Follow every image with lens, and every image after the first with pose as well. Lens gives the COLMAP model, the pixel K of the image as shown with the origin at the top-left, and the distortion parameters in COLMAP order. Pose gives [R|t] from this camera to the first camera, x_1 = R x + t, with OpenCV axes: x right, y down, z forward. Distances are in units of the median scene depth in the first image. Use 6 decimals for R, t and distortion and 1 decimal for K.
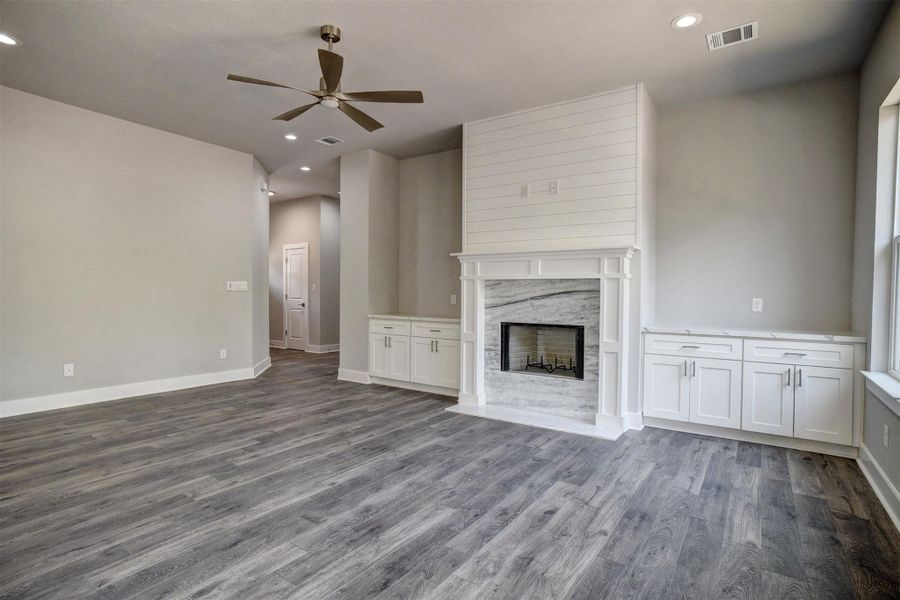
lens RADIAL K [[461.1, 0, 451.3], [0, 461.1, 303.1], [0, 0, 1]] dist [-0.067050, 0.047090]
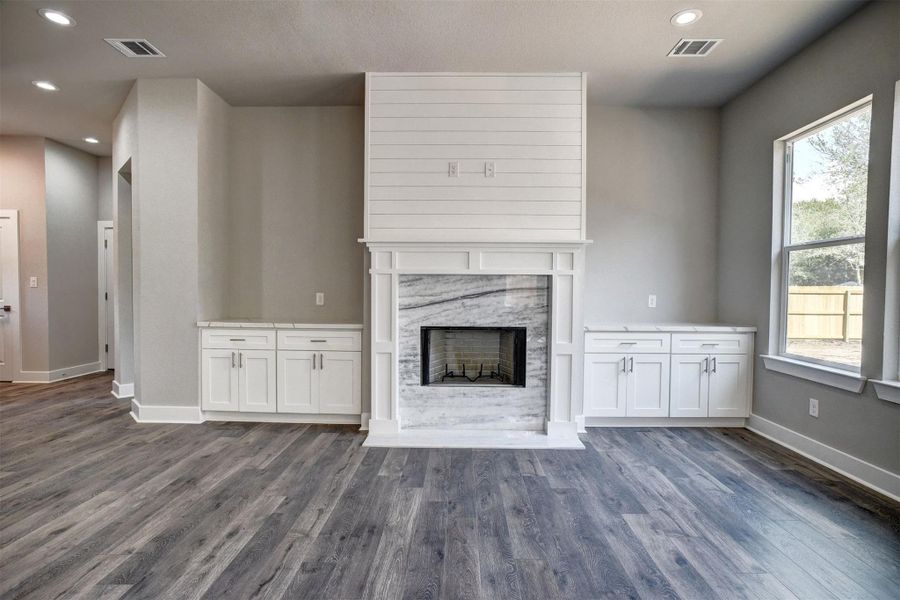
lens RADIAL K [[461.1, 0, 451.3], [0, 461.1, 303.1], [0, 0, 1]] dist [-0.067050, 0.047090]
pose [[0.835656, -0.016113, 0.549016, -0.320828], [0.011549, 0.999864, 0.011766, -0.009777], [-0.549131, -0.003492, 0.835729, 0.312565]]
